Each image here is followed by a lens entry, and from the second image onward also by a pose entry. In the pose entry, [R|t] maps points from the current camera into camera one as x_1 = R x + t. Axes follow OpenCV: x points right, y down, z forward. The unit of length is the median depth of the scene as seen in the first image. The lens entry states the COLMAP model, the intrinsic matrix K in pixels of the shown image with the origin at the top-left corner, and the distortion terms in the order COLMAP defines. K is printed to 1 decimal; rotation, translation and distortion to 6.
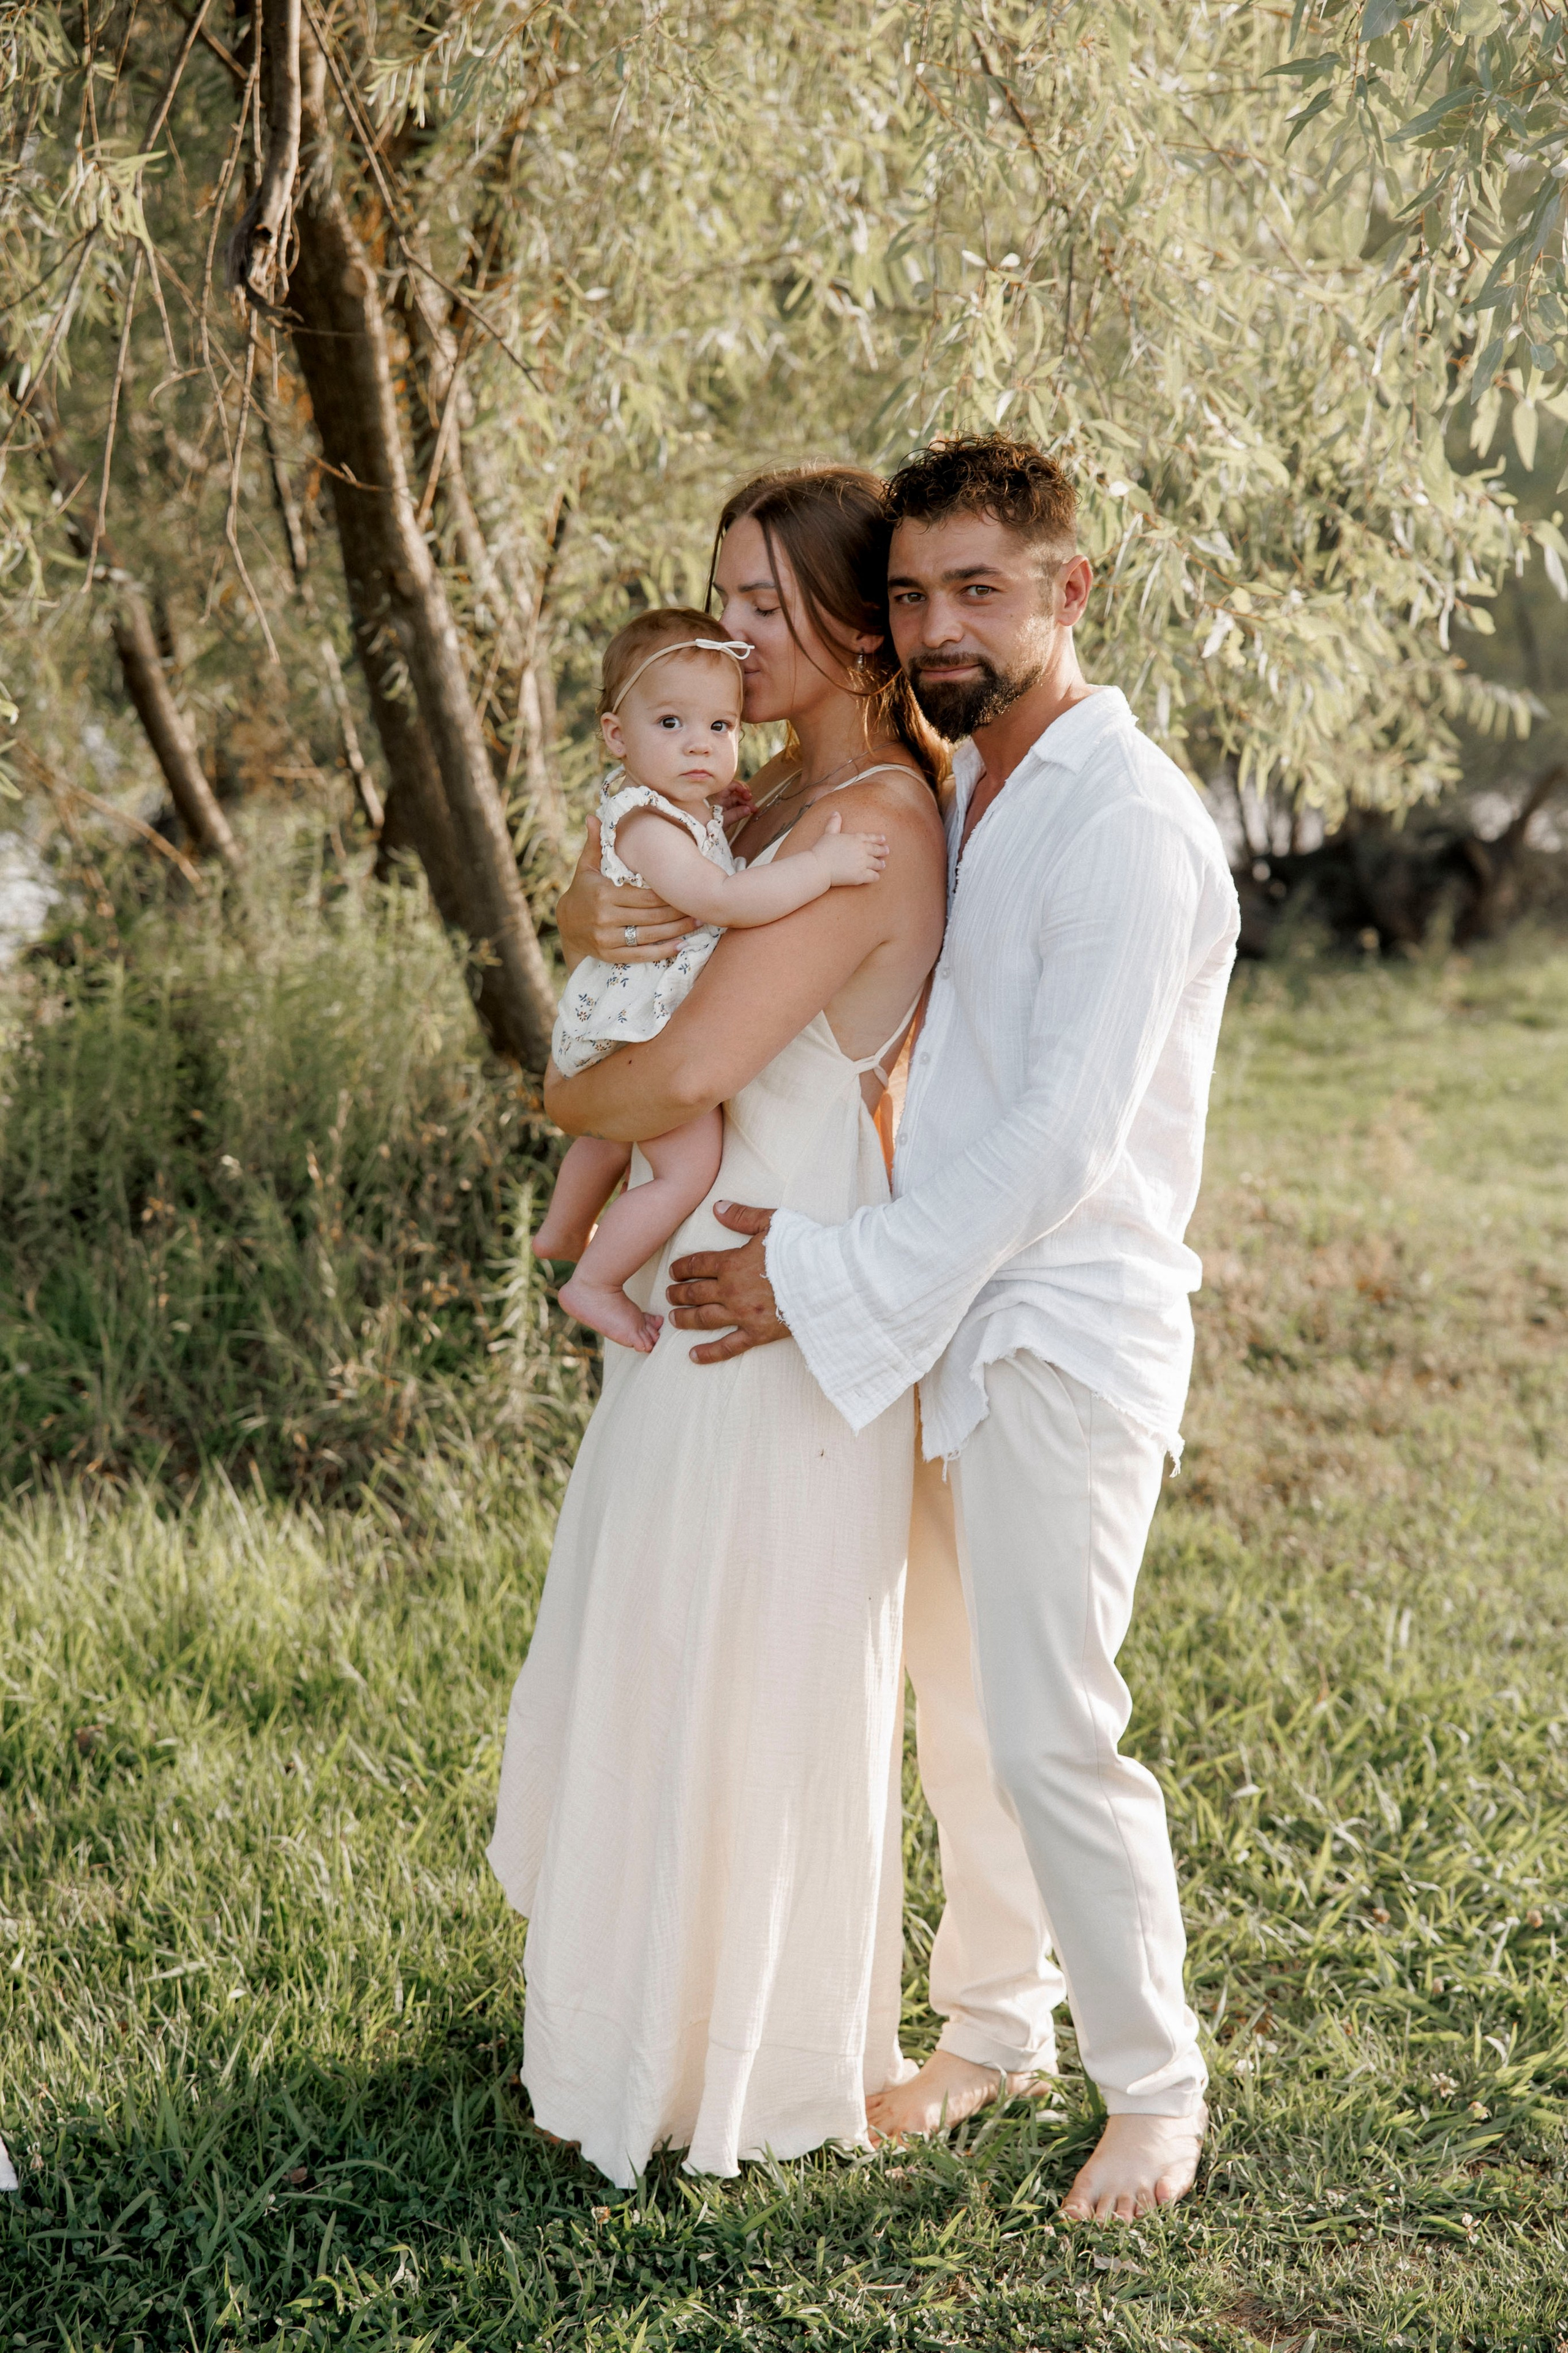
lens RADIAL K [[4099.1, 0, 802.6], [0, 4099.1, 1222.5], [0, 0, 1]] dist [0.135432, 0.000000]
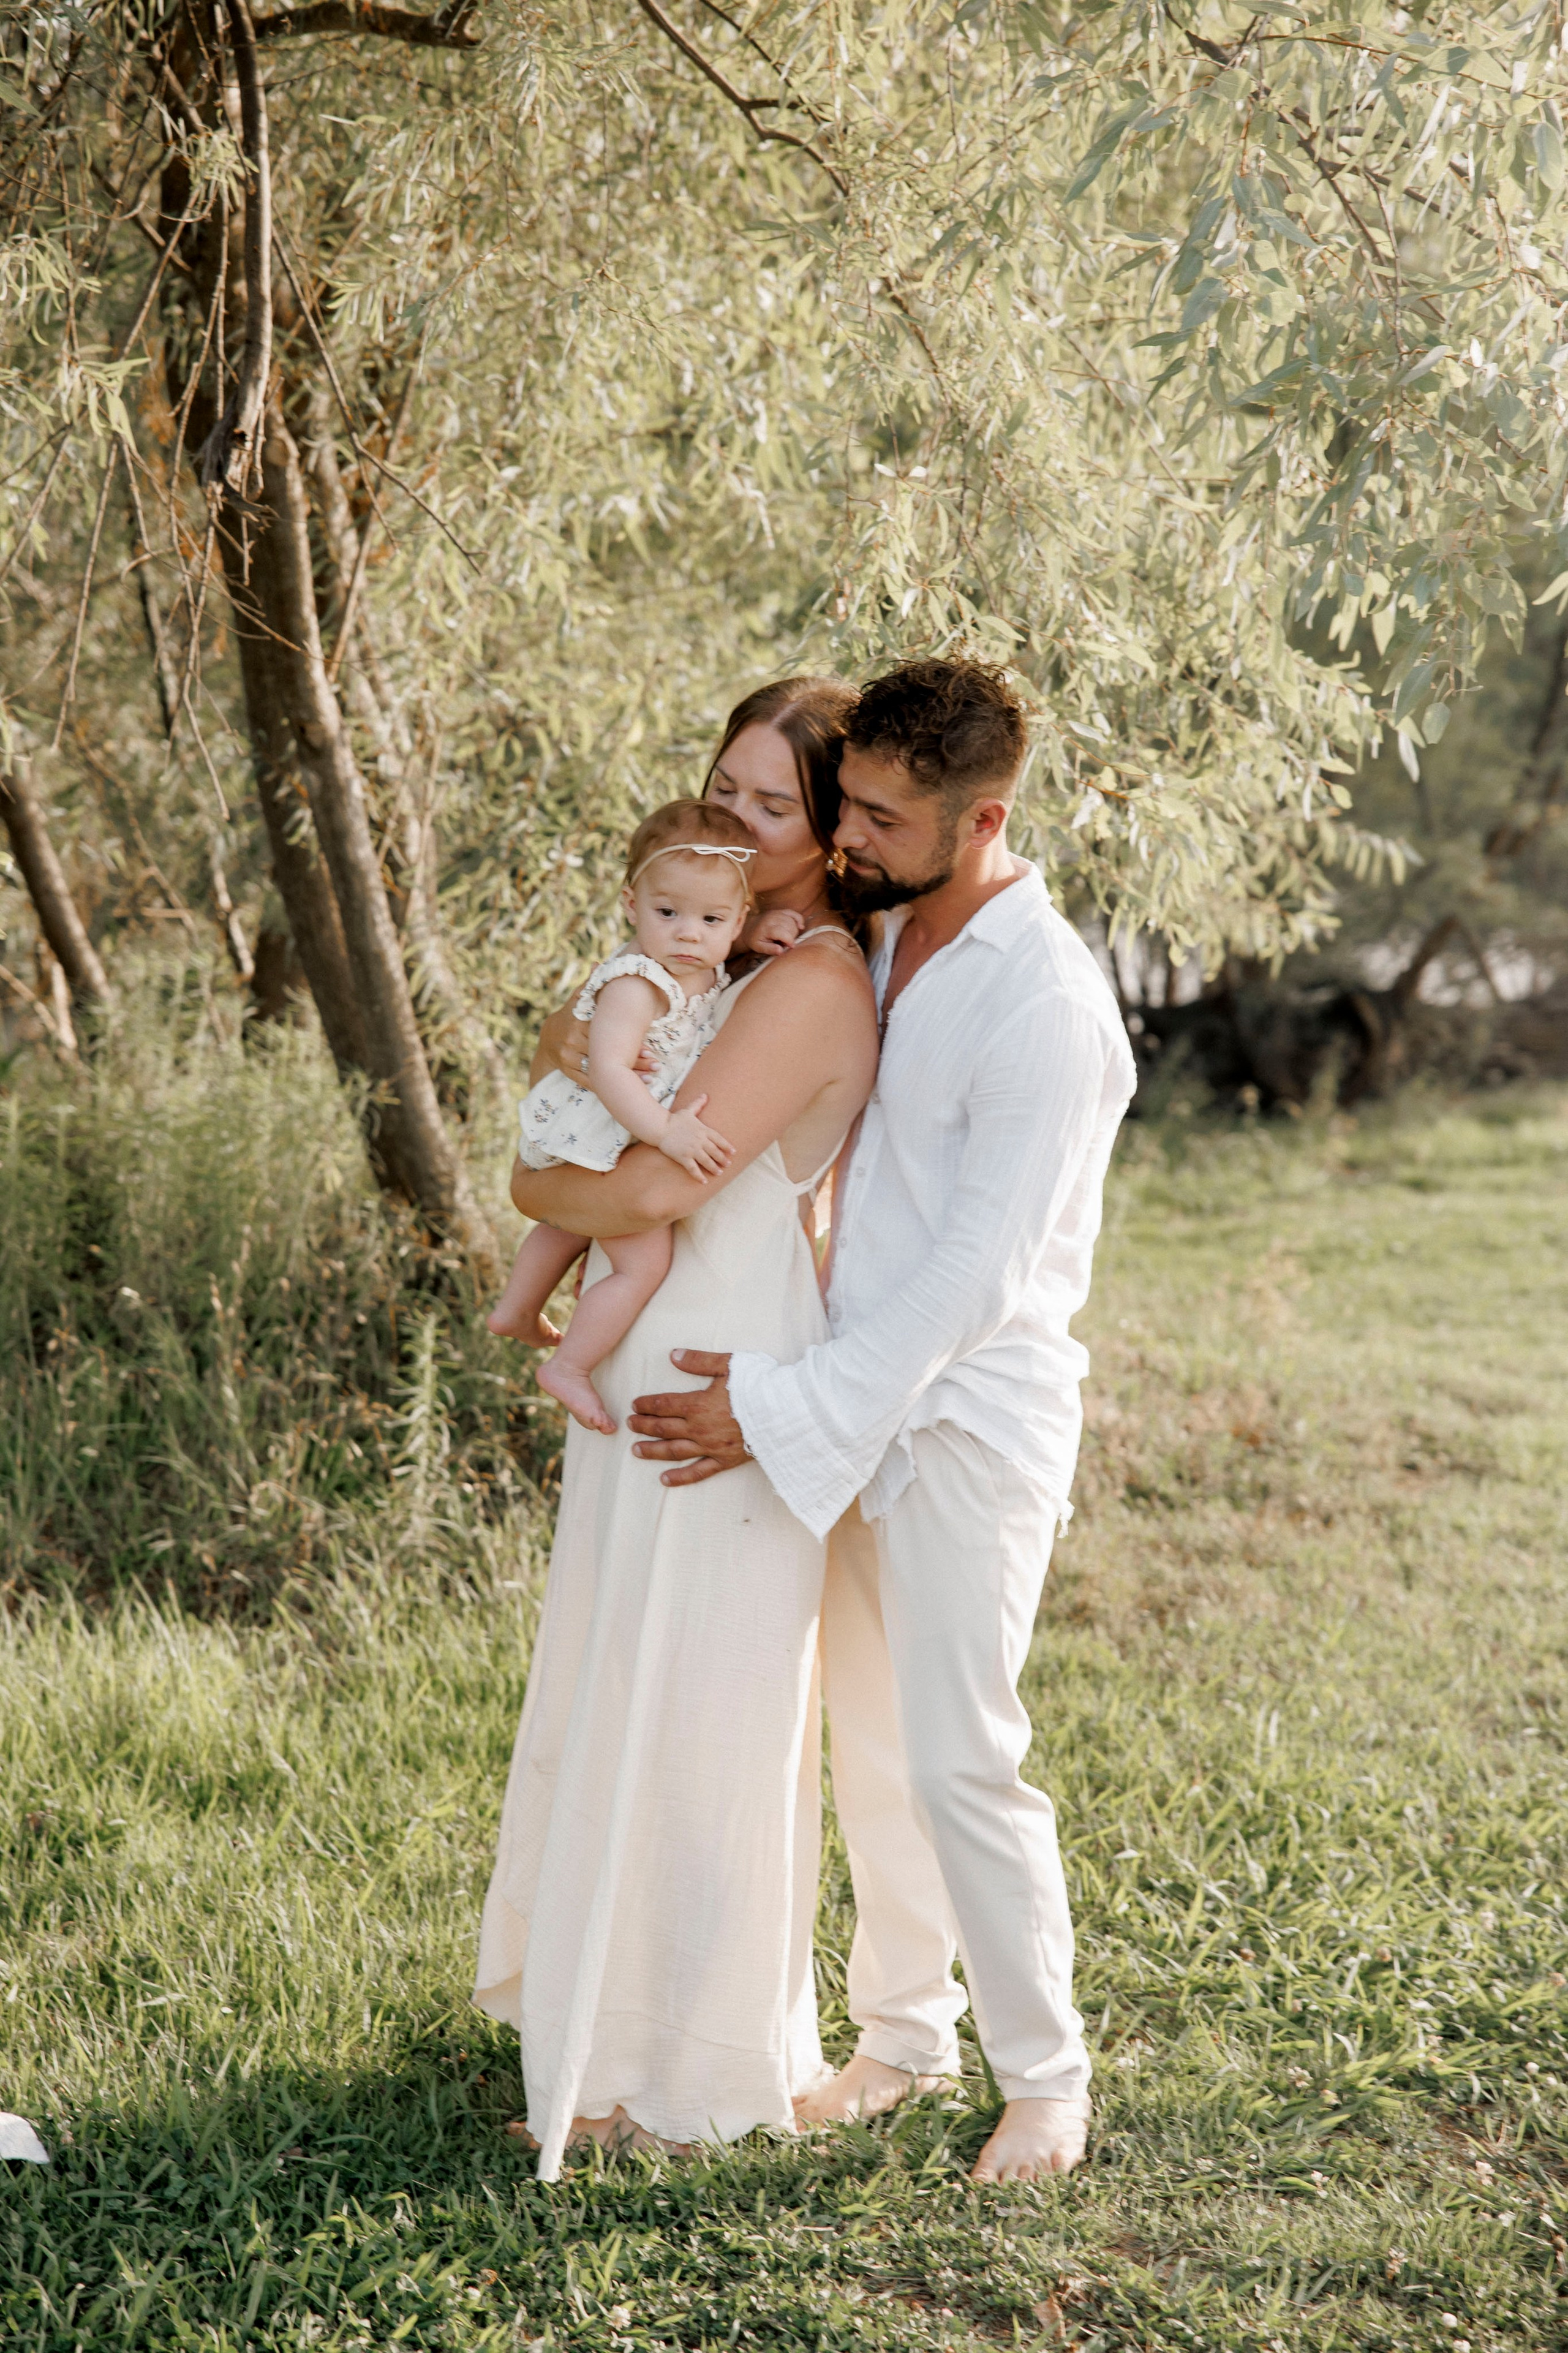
lens RADIAL K [[4624.3, 0, 781.7], [0, 4624.3, 1174.2], [0, 0, 1]] dist [0.032570, 0.000000]
pose [[0.999355, 0.006651, 0.035279, -0.024920], [-0.004795, 0.998614, -0.052410, 0.019925], [-0.035579, 0.052207, 0.998002, -0.205202]]
